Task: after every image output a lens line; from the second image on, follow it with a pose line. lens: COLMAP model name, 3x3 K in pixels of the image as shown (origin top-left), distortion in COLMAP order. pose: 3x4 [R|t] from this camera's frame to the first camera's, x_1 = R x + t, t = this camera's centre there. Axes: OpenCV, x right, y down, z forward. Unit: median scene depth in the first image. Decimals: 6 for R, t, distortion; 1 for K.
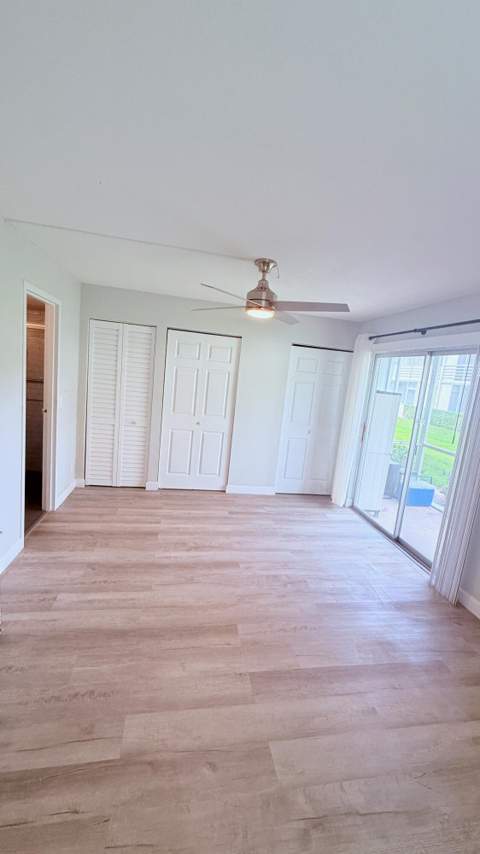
lens RADIAL K [[340.7, 0, 239.7], [0, 340.7, 427.4], [0, 0, 1]] dist [0.002117, -0.000092]
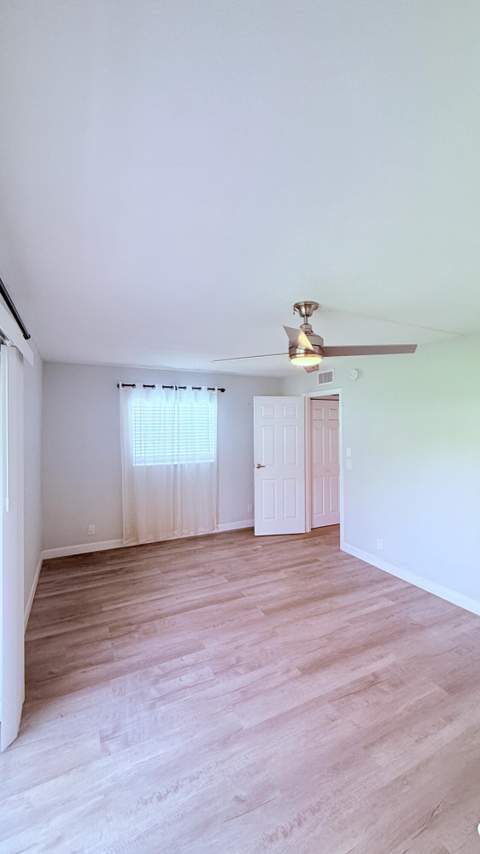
lens RADIAL K [[340.7, 0, 240.6], [0, 340.7, 425.2], [0, 0, 1]] dist [0.002117, -0.000092]
pose [[-0.956103, -0.096517, -0.276678, 0.416222], [-0.134486, 0.983416, 0.121680, -0.238019], [0.260346, 0.153548, -0.953228, 1.692218]]
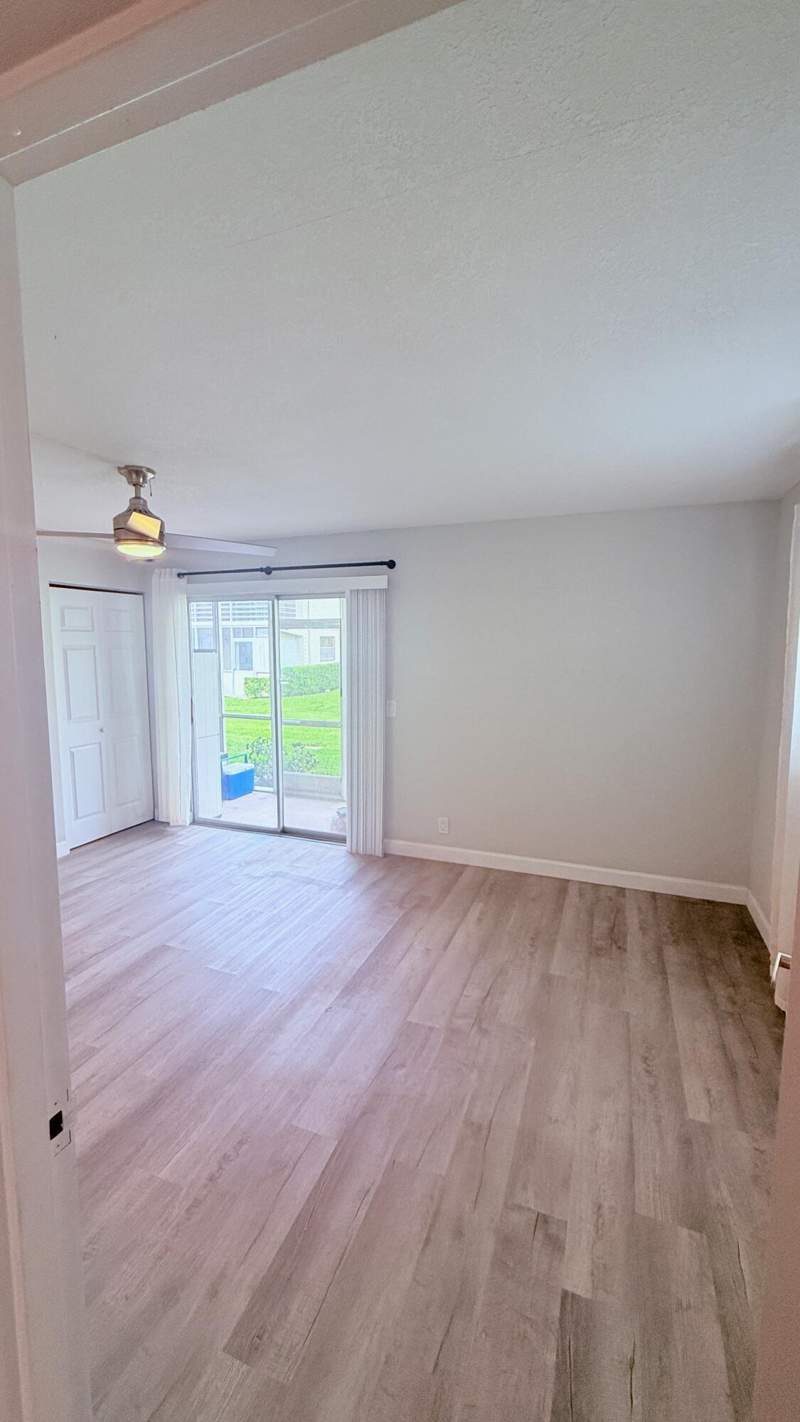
lens RADIAL K [[567.3, 0, 403.6], [0, 567.3, 709.8], [0, 0, 1]] dist [0.002117, -0.000092]
pose [[0.510196, -0.196542, 0.837300, -0.596845], [0.183142, 0.976038, 0.117513, -0.068847], [-0.840333, 0.093390, 0.533965, 0.036982]]
